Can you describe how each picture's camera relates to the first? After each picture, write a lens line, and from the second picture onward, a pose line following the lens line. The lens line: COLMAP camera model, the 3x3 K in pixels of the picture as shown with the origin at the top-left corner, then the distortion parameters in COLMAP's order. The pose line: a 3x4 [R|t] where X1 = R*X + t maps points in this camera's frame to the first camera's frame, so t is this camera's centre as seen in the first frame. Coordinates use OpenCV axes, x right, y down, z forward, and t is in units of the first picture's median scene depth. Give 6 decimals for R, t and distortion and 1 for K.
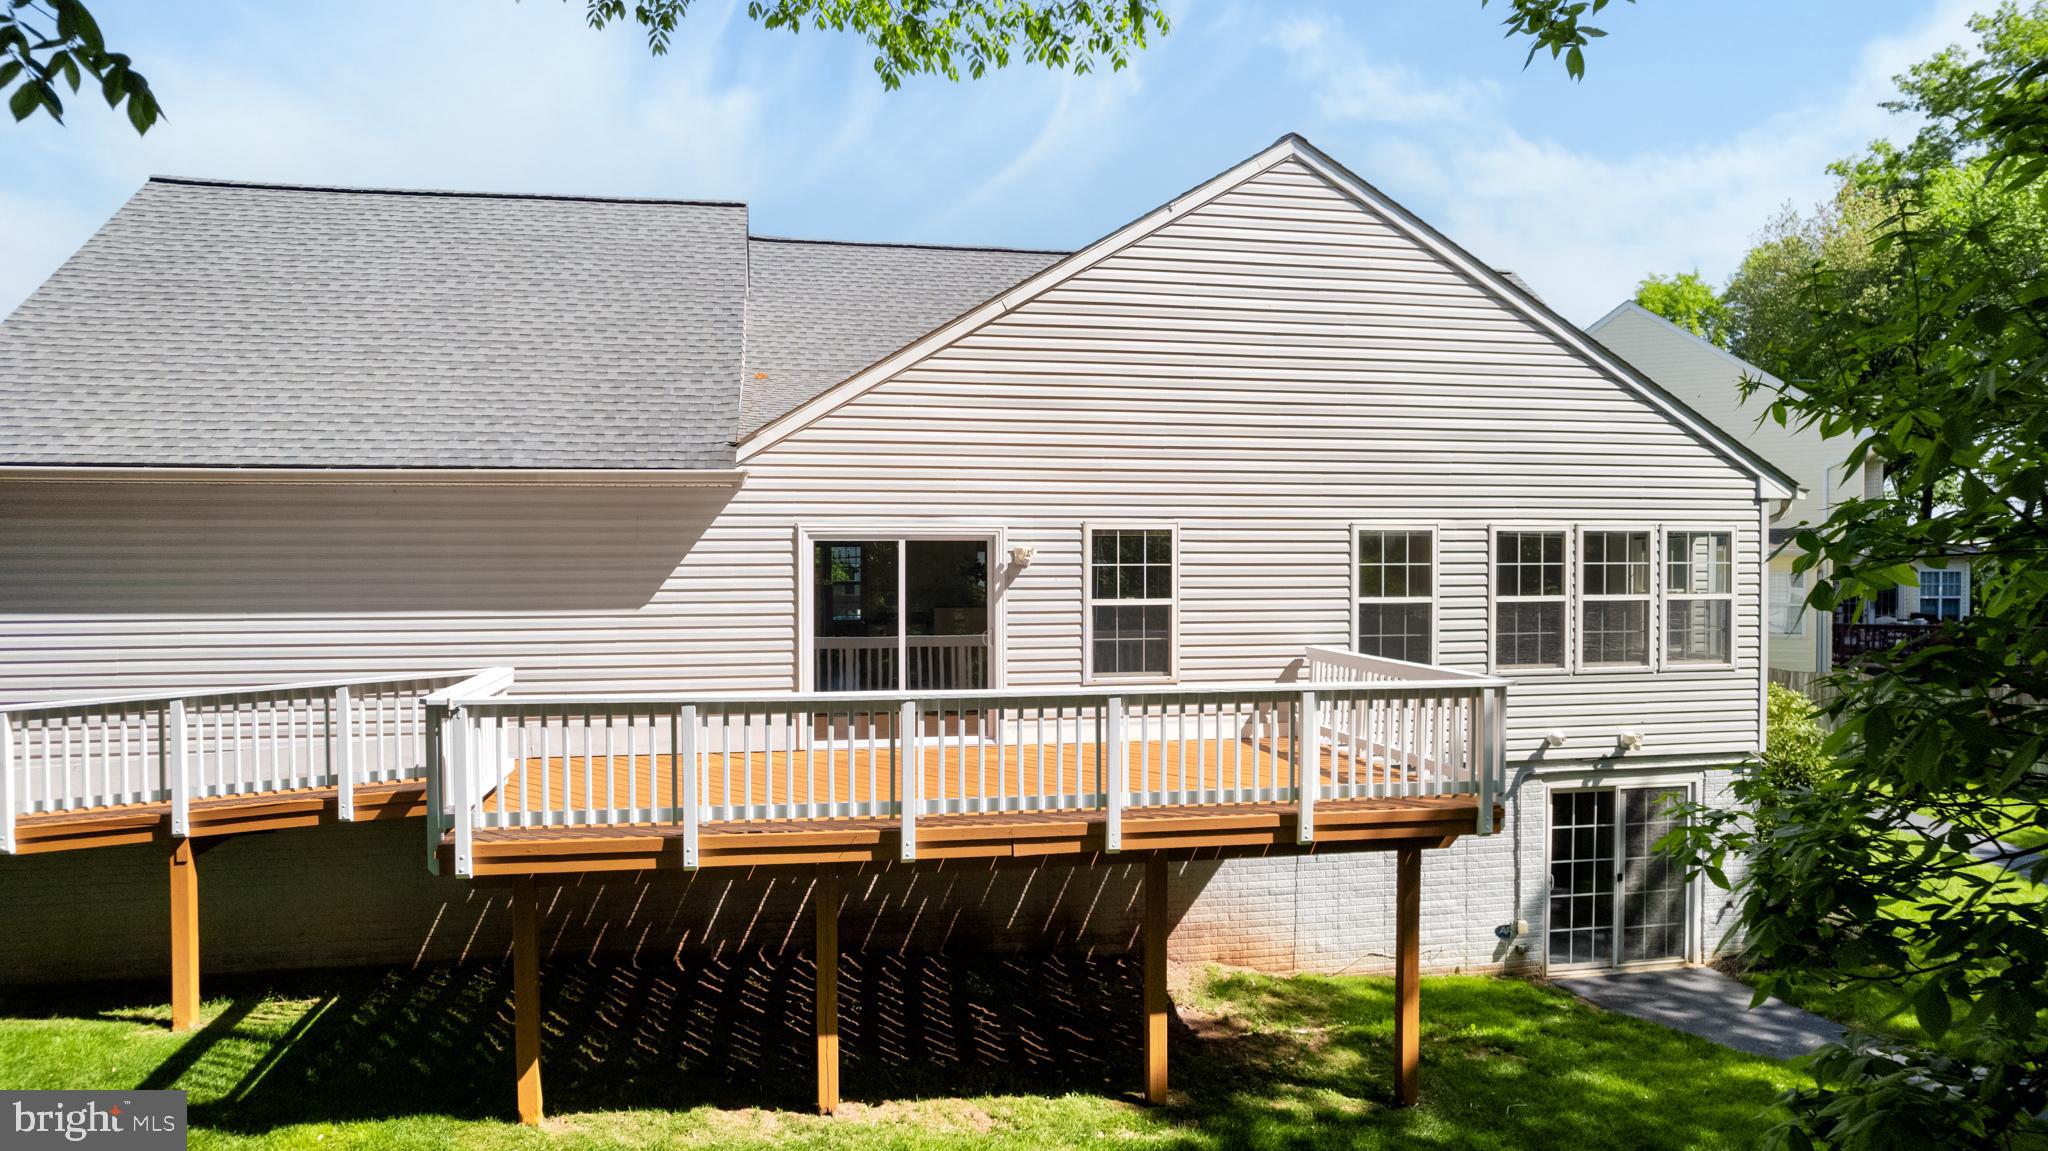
lens RADIAL K [[1316.0, 0, 1031.4], [0, 1316.0, 579.4], [0, 0, 1]] dist [-0.067175, 0.058190]
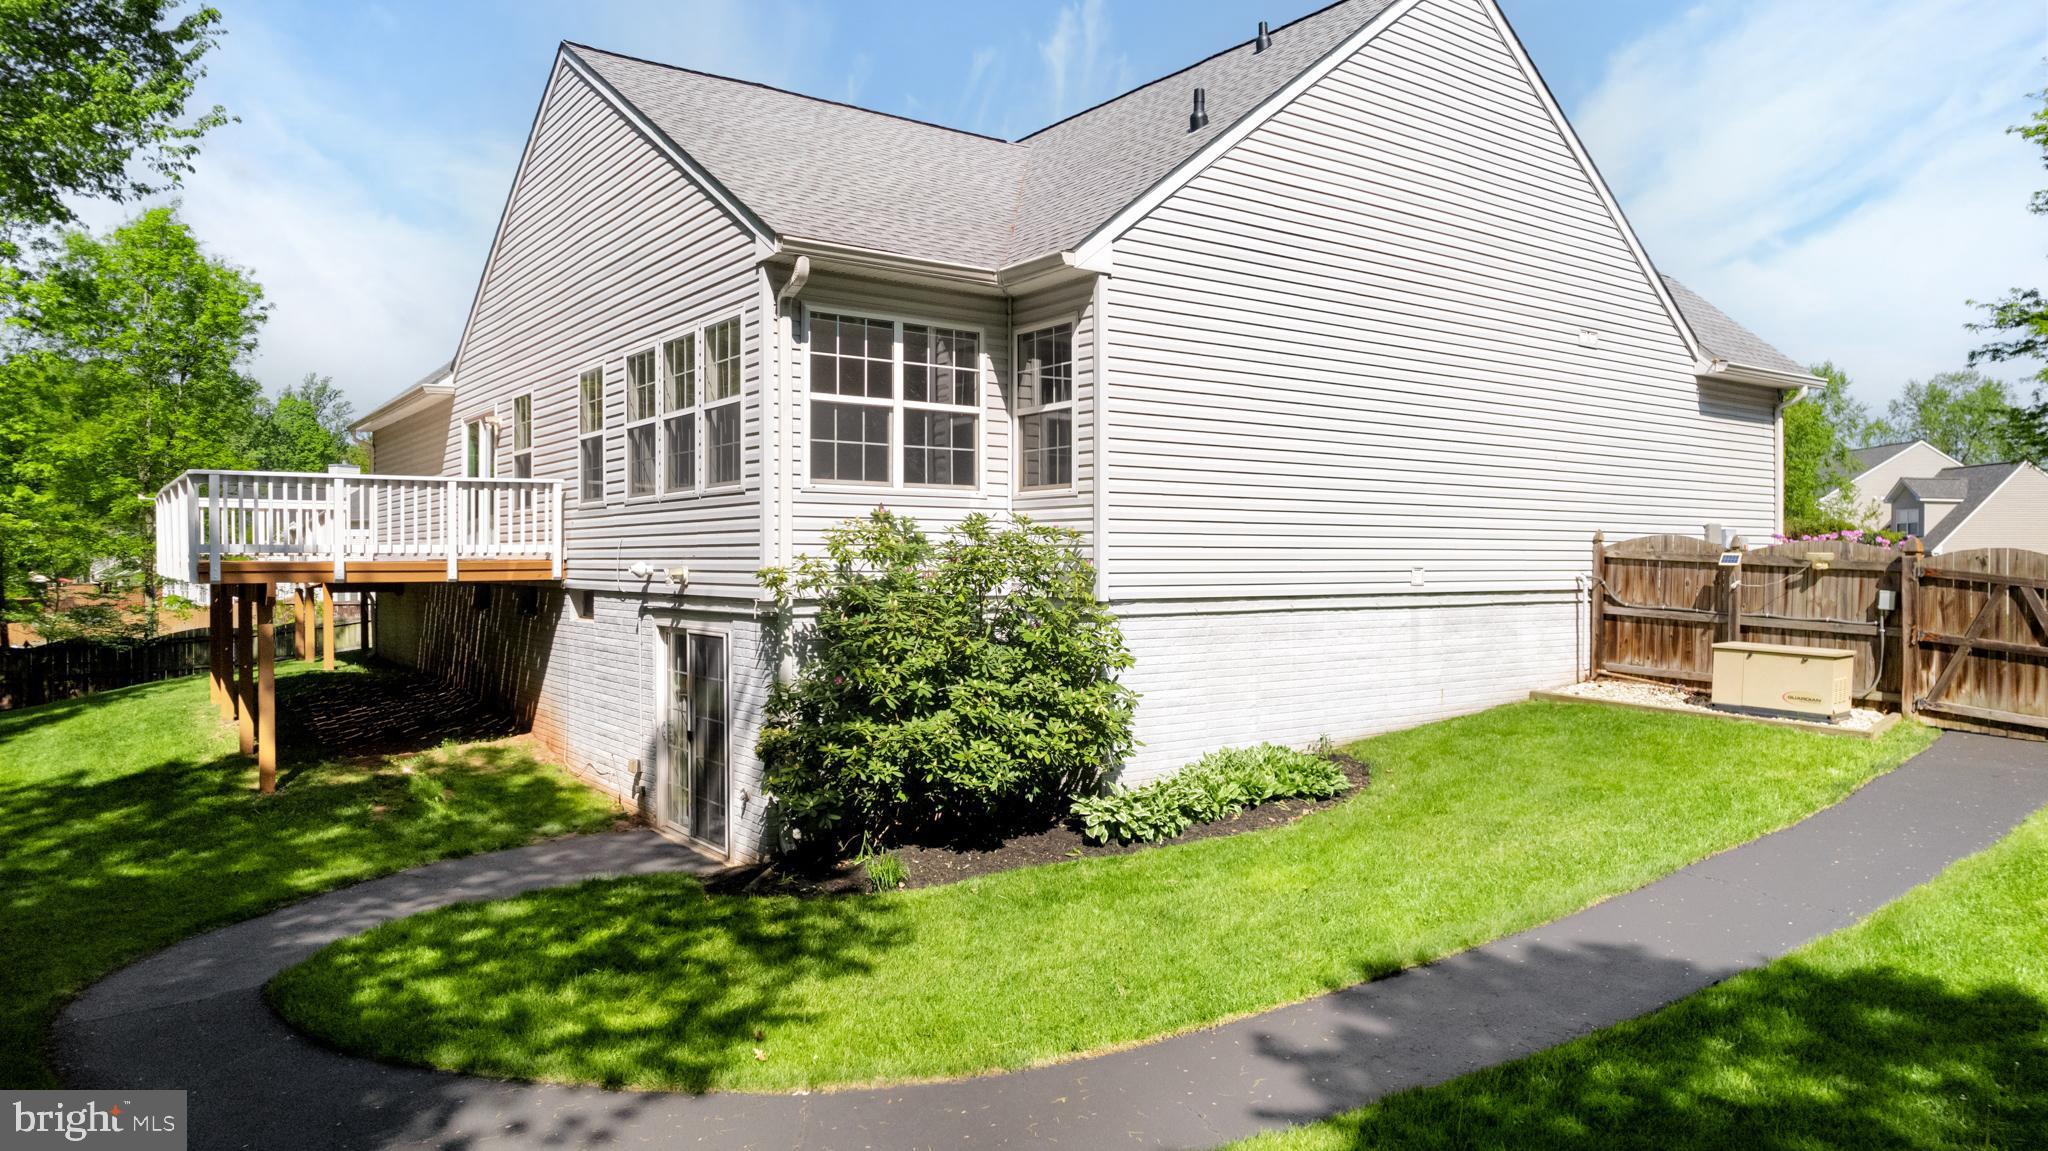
lens RADIAL K [[1316.0, 0, 1031.4], [0, 1316.0, 579.4], [0, 0, 1]] dist [-0.067175, 0.058190]
pose [[0.421486, 0.015654, -0.906700, 1.564051], [-0.014080, 0.999843, 0.010717, 0.130654], [0.906726, 0.008249, 0.421640, 0.974286]]
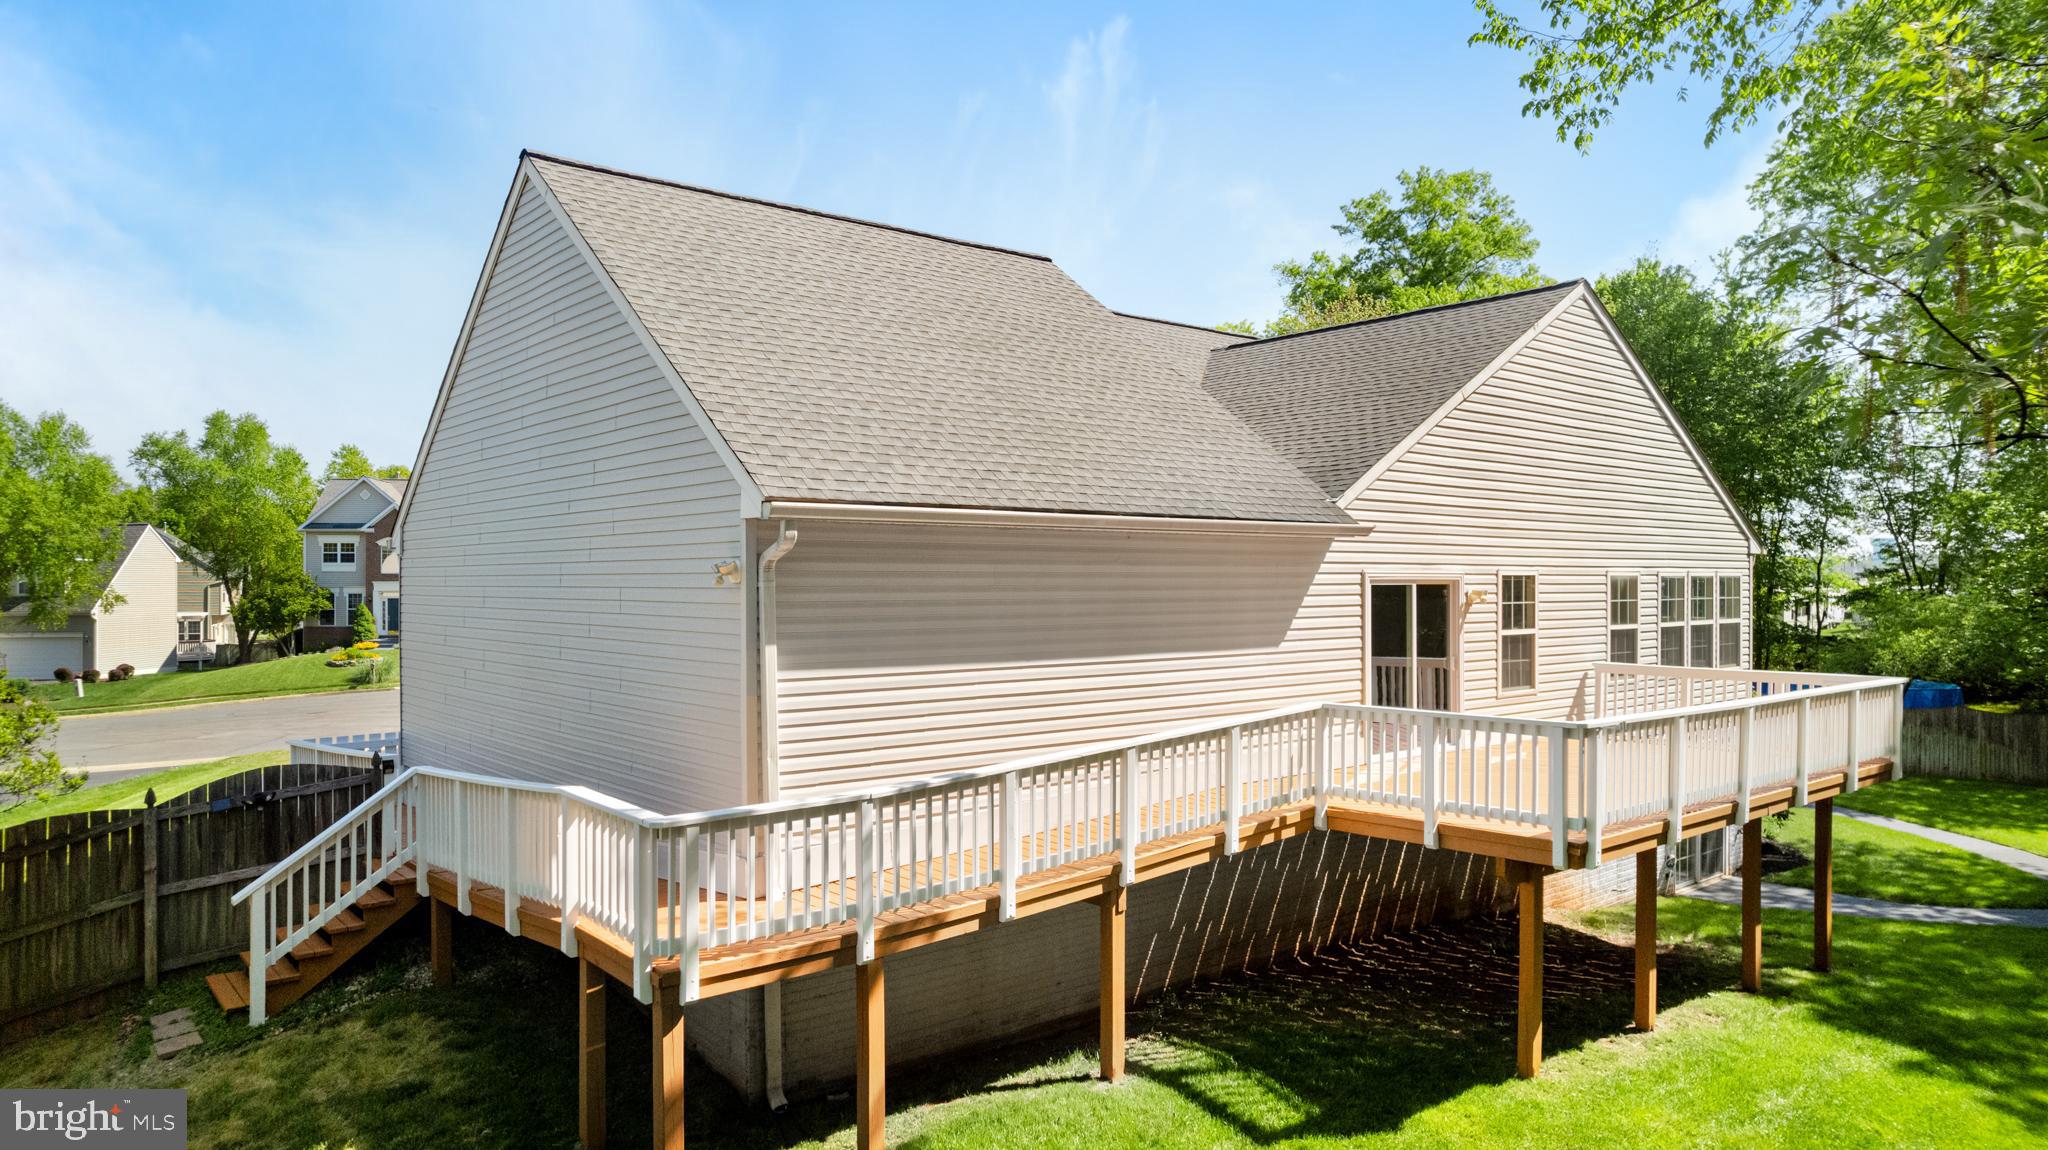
lens RADIAL K [[1316.0, 0, 1031.4], [0, 1316.0, 578.9], [0, 0, 1]] dist [-0.067175, 0.058190]
pose [[0.877577, 0.001884, 0.479432, -1.016587], [0.007044, 0.999834, -0.016824, -0.017490], [-0.479384, 0.018141, 0.877418, 0.120478]]
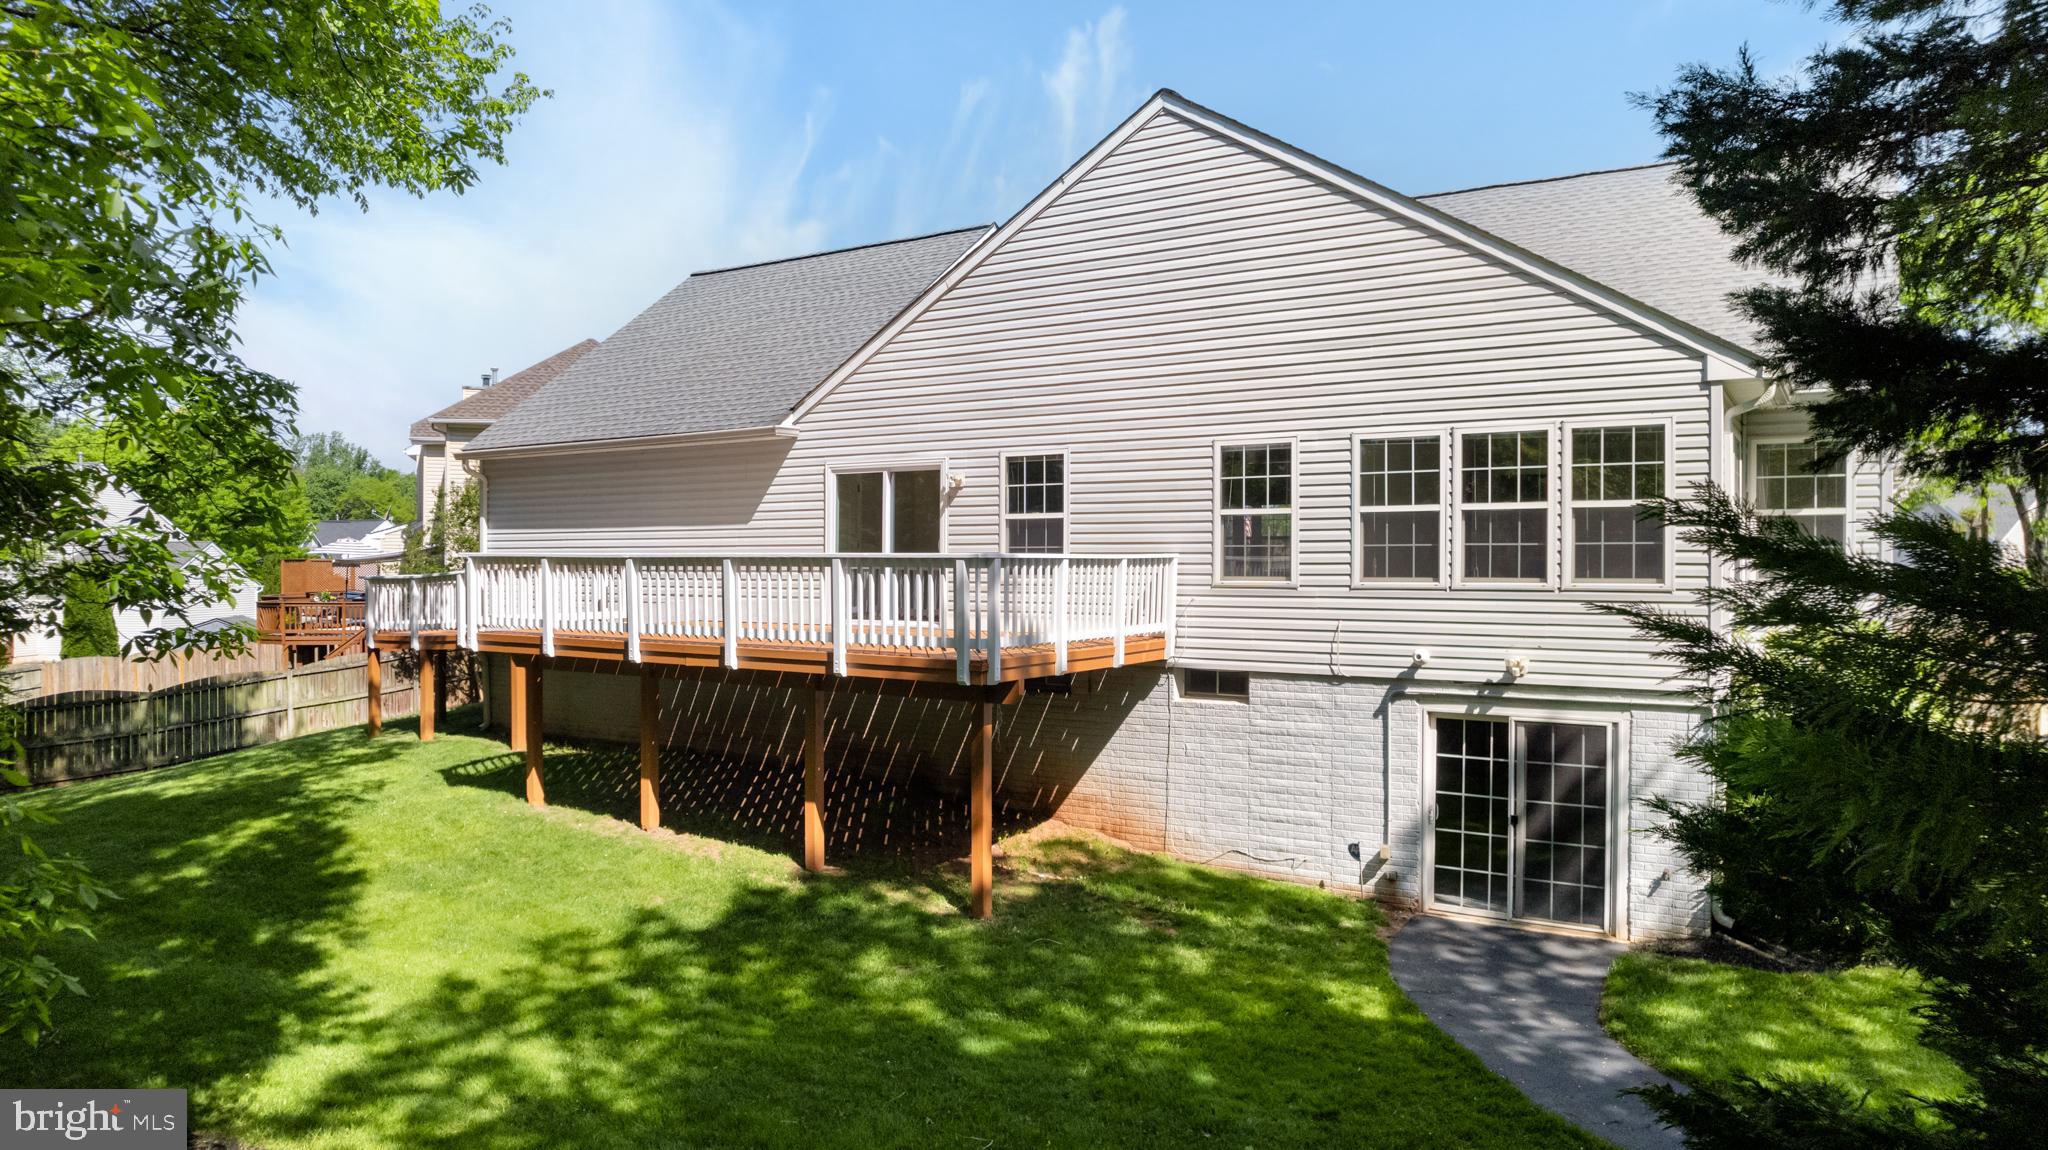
lens RADIAL K [[1316.0, 0, 1031.4], [0, 1316.0, 578.9], [0, 0, 1]] dist [-0.067175, 0.058190]
pose [[0.723712, 0.011208, -0.690011, 0.965998], [-0.013166, 0.999910, 0.002432, 0.076796], [0.689976, 0.007324, 0.723795, 0.140262]]
